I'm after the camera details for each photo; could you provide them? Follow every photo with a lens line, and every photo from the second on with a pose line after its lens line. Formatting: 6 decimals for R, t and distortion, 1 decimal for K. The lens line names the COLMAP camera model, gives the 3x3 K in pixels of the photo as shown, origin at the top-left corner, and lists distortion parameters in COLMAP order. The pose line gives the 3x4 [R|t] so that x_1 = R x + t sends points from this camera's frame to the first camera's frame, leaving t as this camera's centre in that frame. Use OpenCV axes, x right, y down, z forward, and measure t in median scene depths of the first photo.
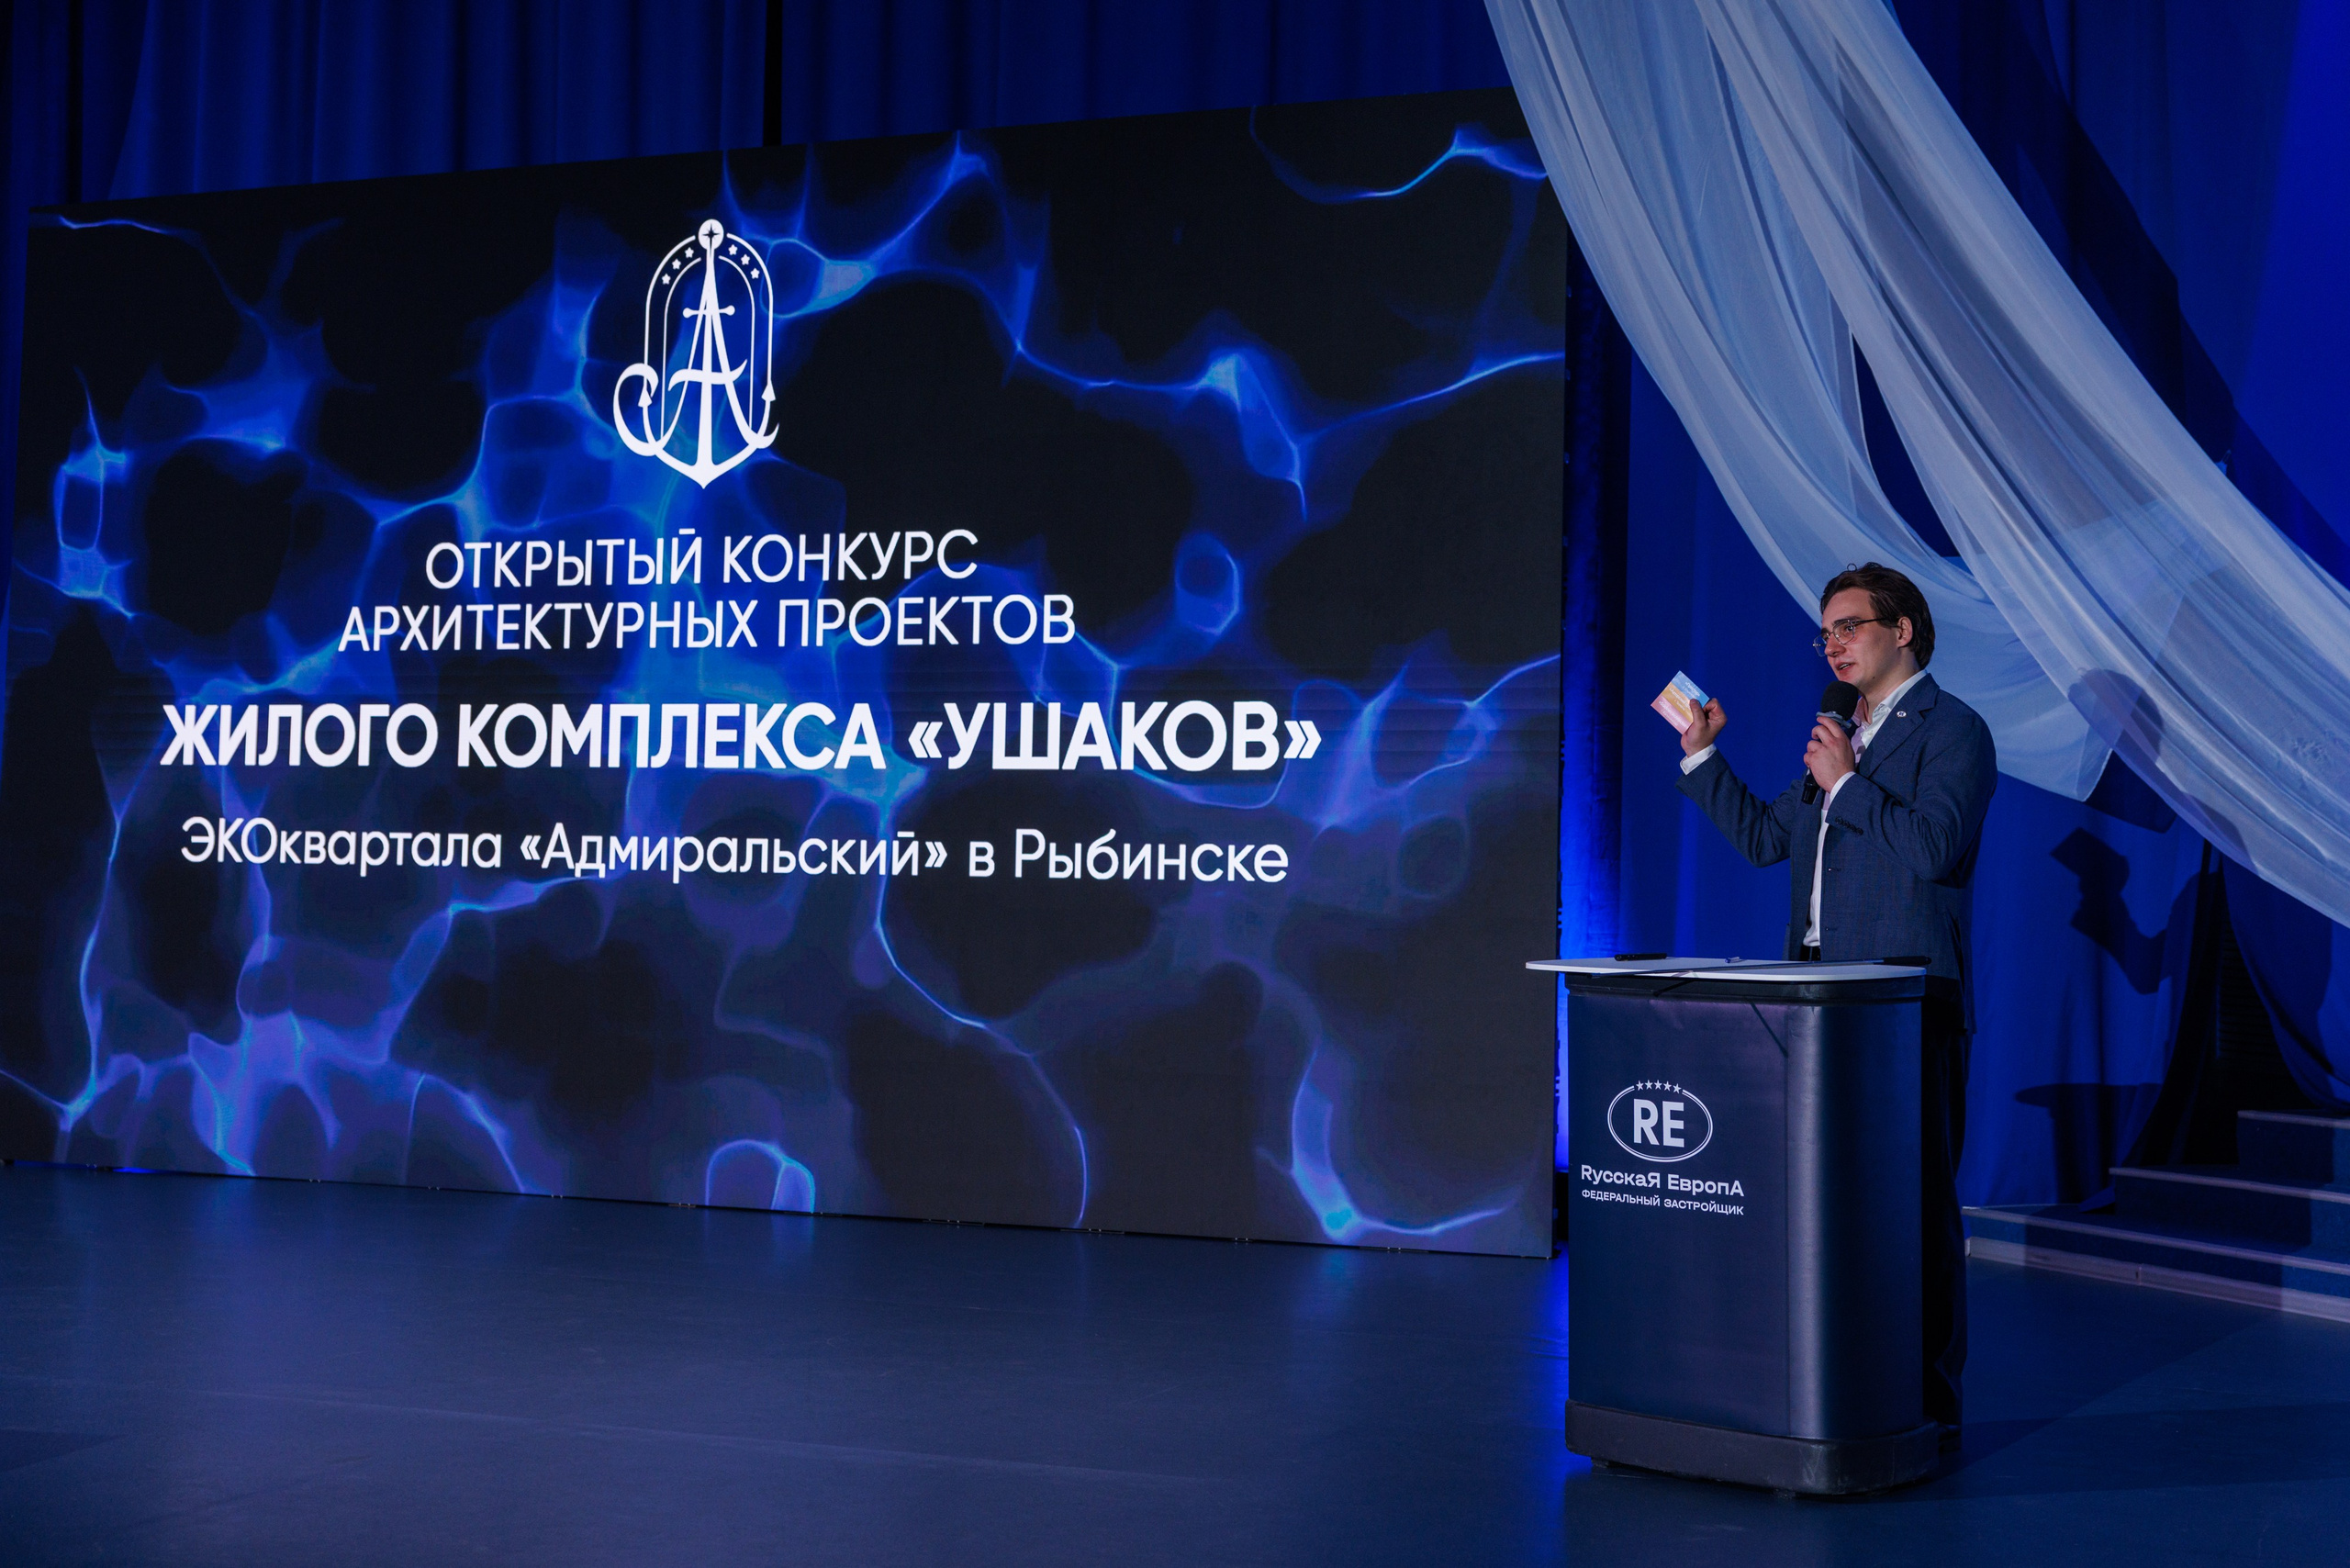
lens RADIAL K [[3515.6, 0, 1147.1], [0, 3515.6, 676.6], [0, 0, 1]] dist [0.023283, 0.000000]
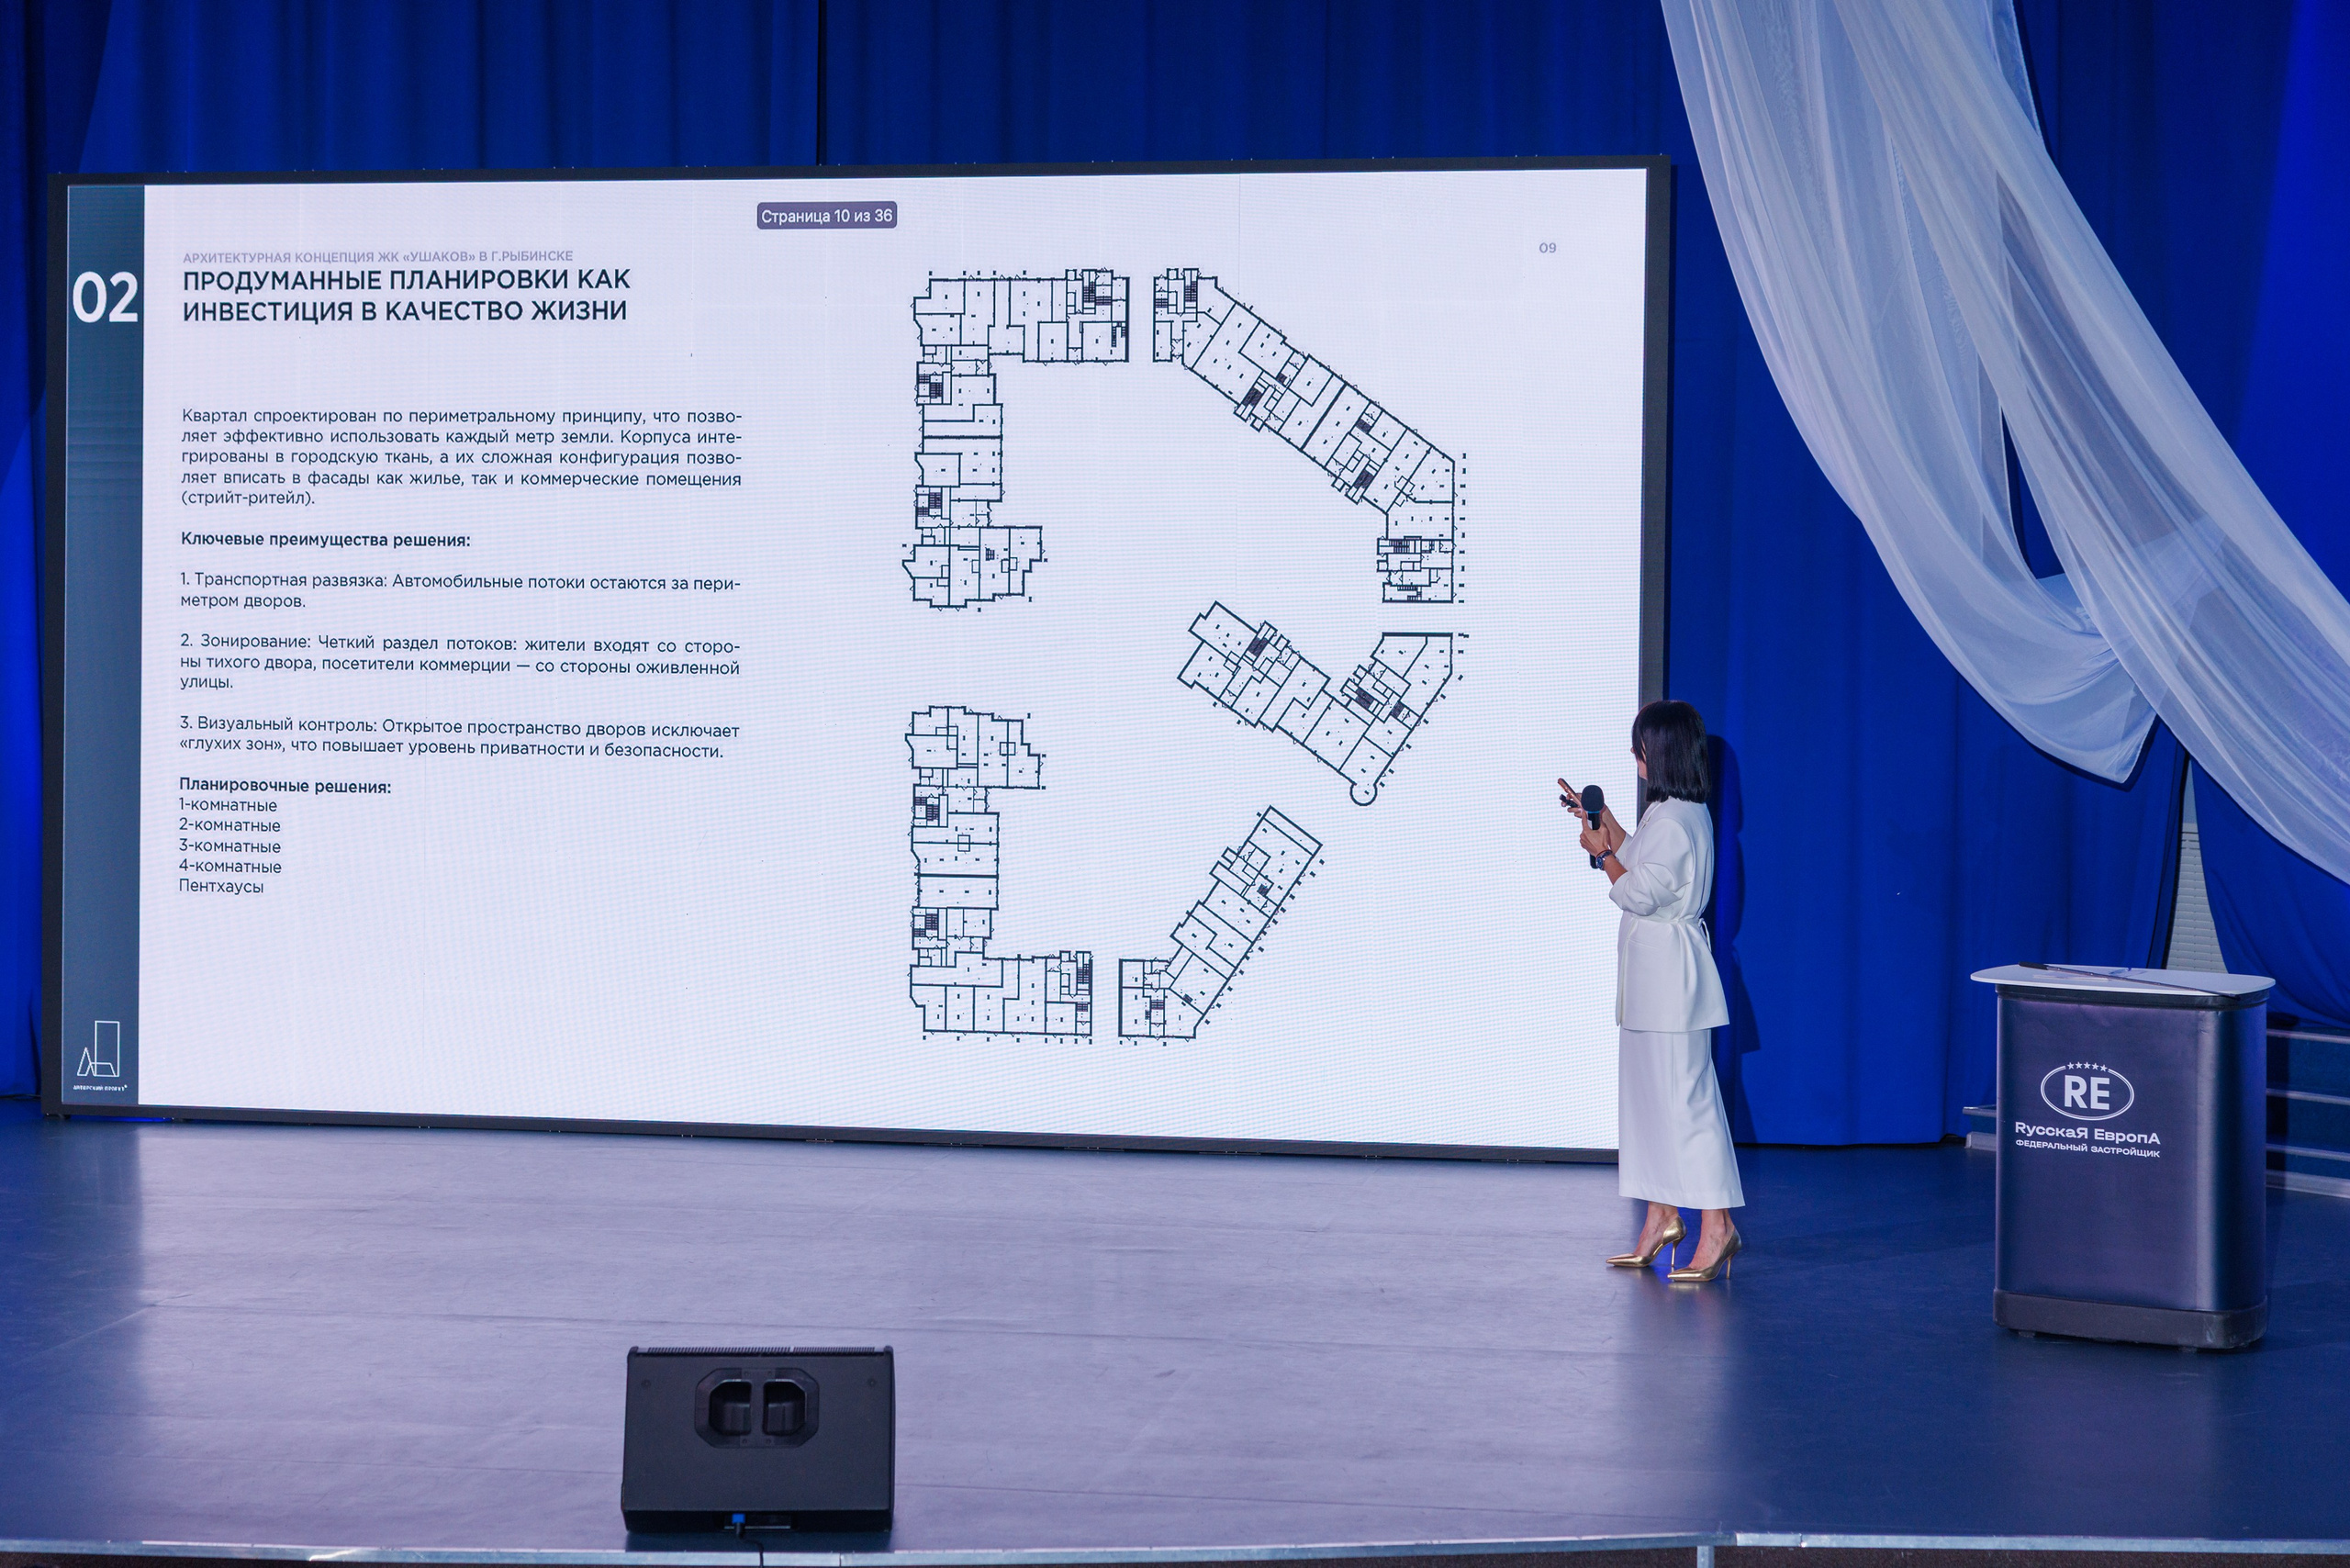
lens RADIAL K [[4356.9, 0, 1056.7], [0, 4356.9, 768.3], [0, 0, 1]] dist [0.071093, 0.000000]
pose [[0.974496, -0.017693, 0.223705, -0.466725], [-0.003057, 0.995748, 0.092069, -0.116530], [-0.224383, -0.090405, 0.970299, -0.422890]]
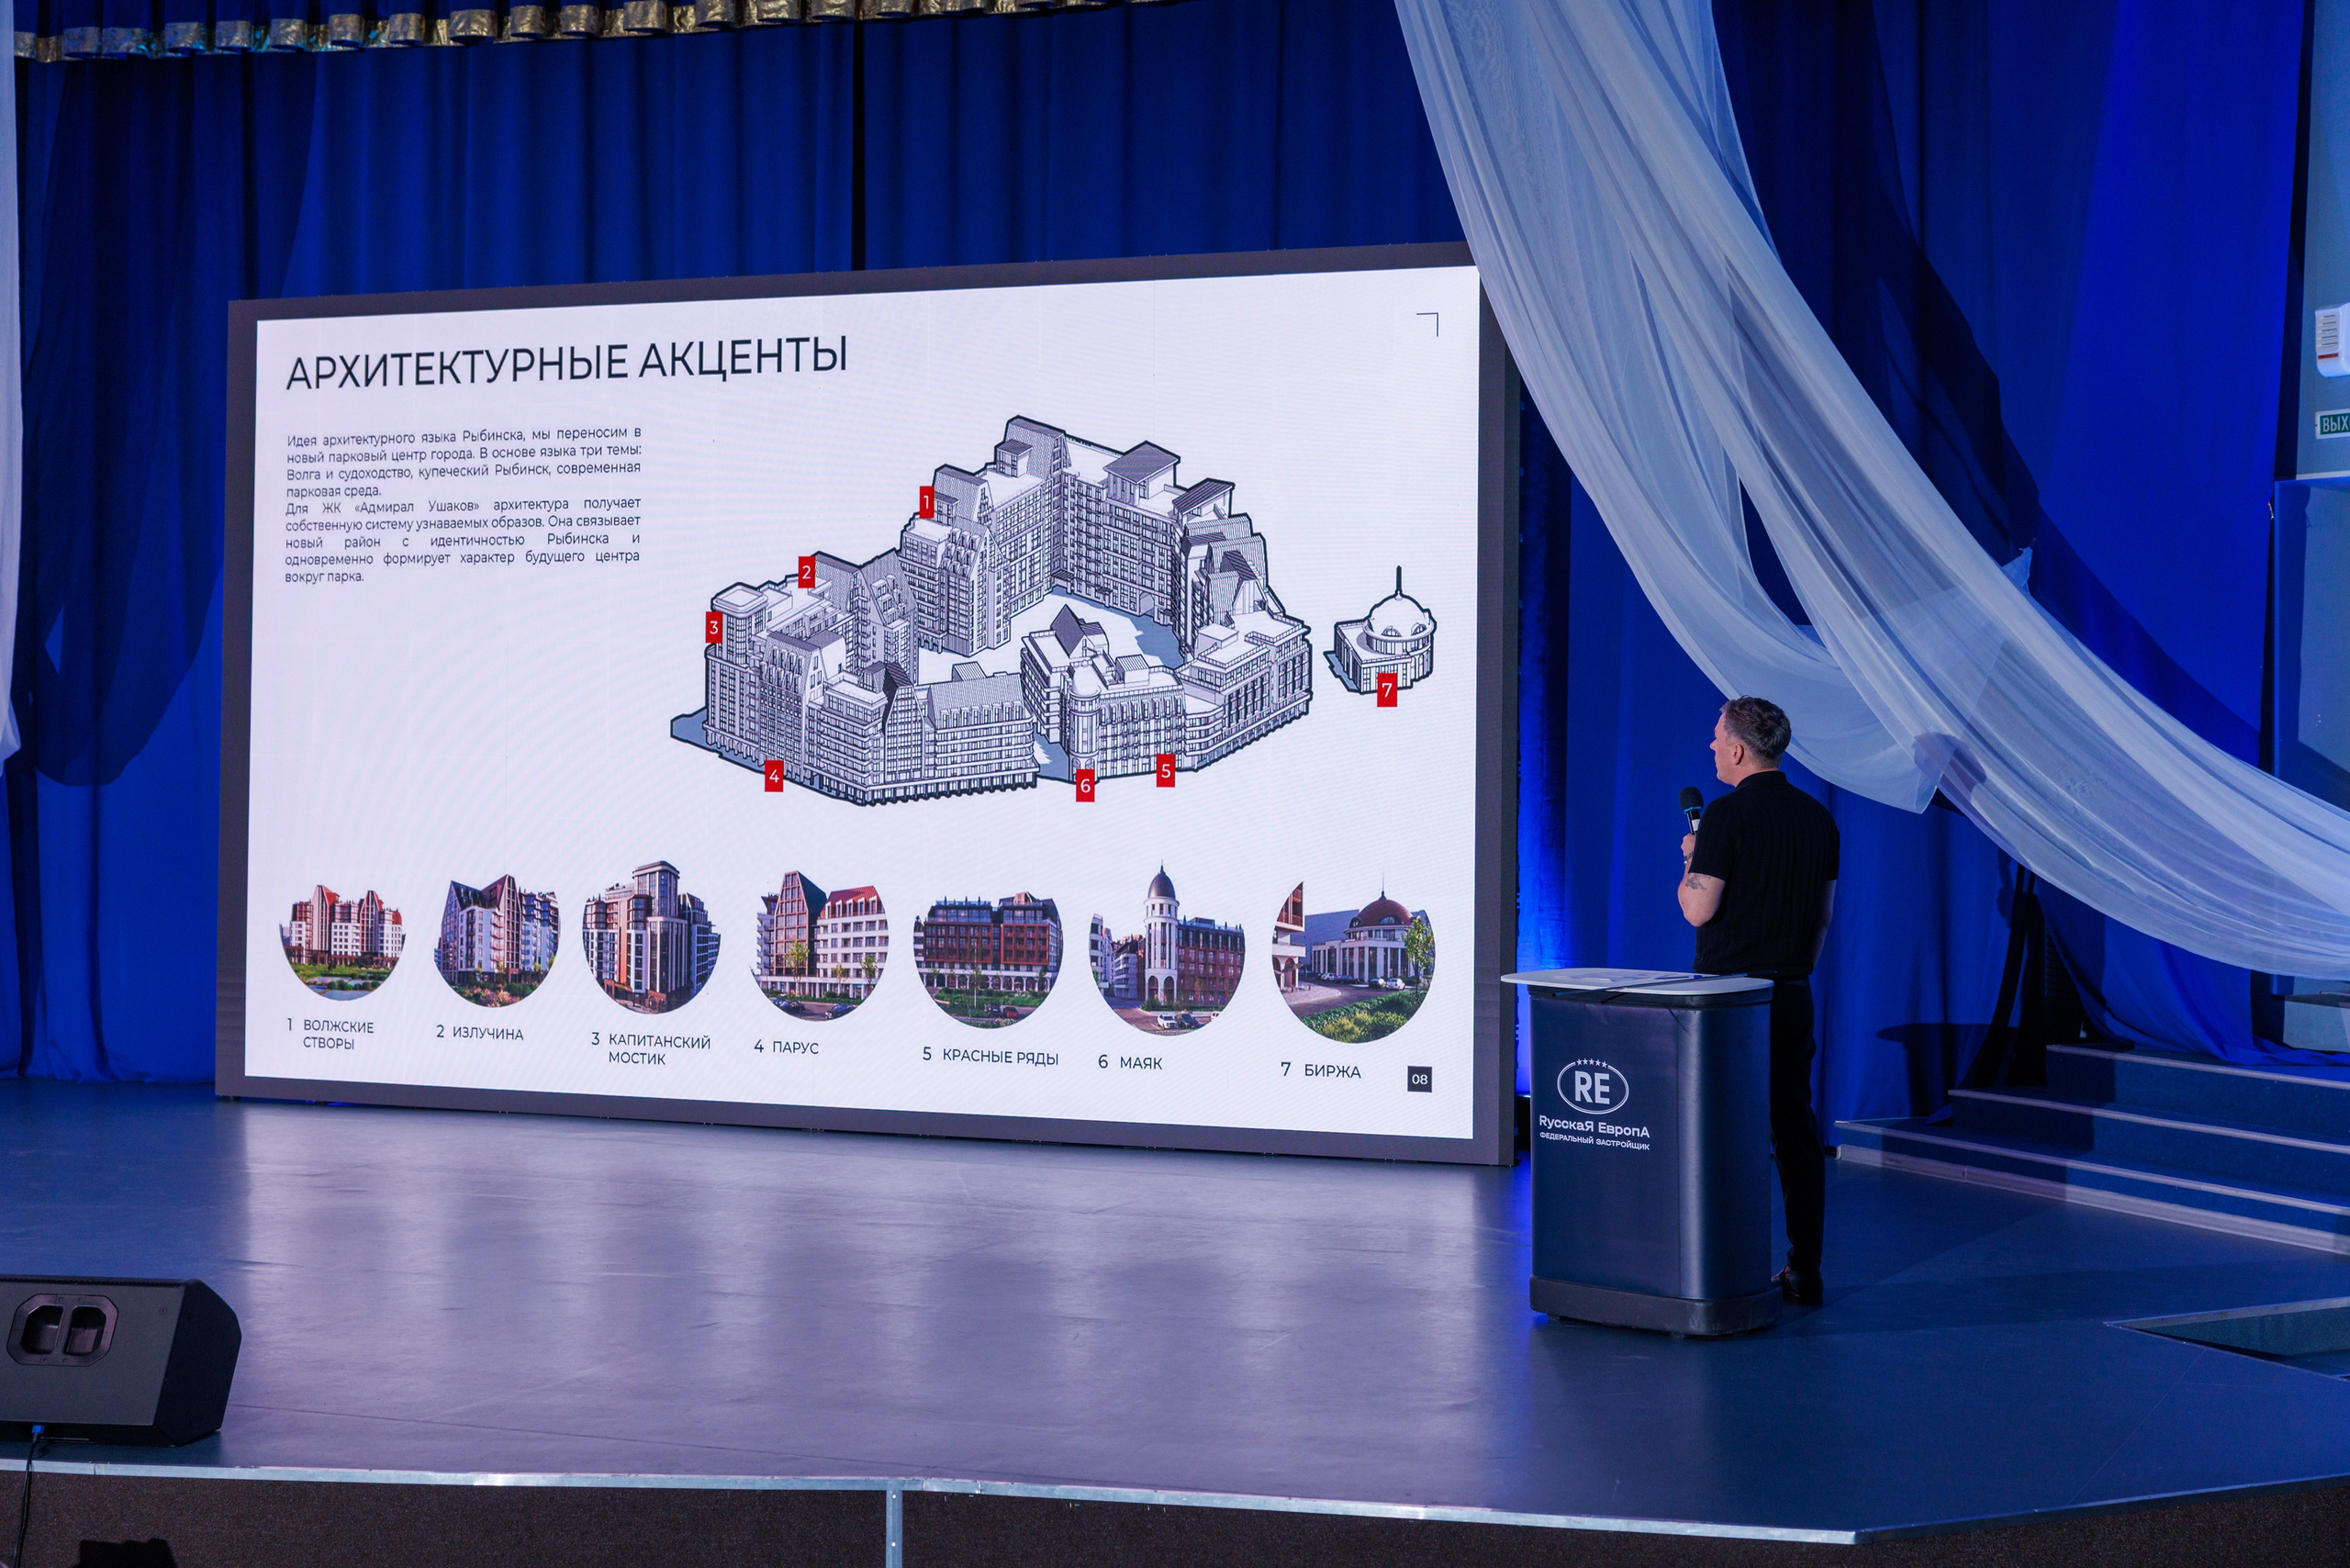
lens RADIAL K [[3721.6, 0, 1095.2], [0, 3721.6, 727.1], [0, 0, 1]] dist [0.035606, 0.000000]
pose [[0.999895, -0.012286, 0.007653, -0.052648], [0.011843, 0.998390, 0.055464, -0.081871], [-0.008322, -0.055367, 0.998431, -0.396128]]
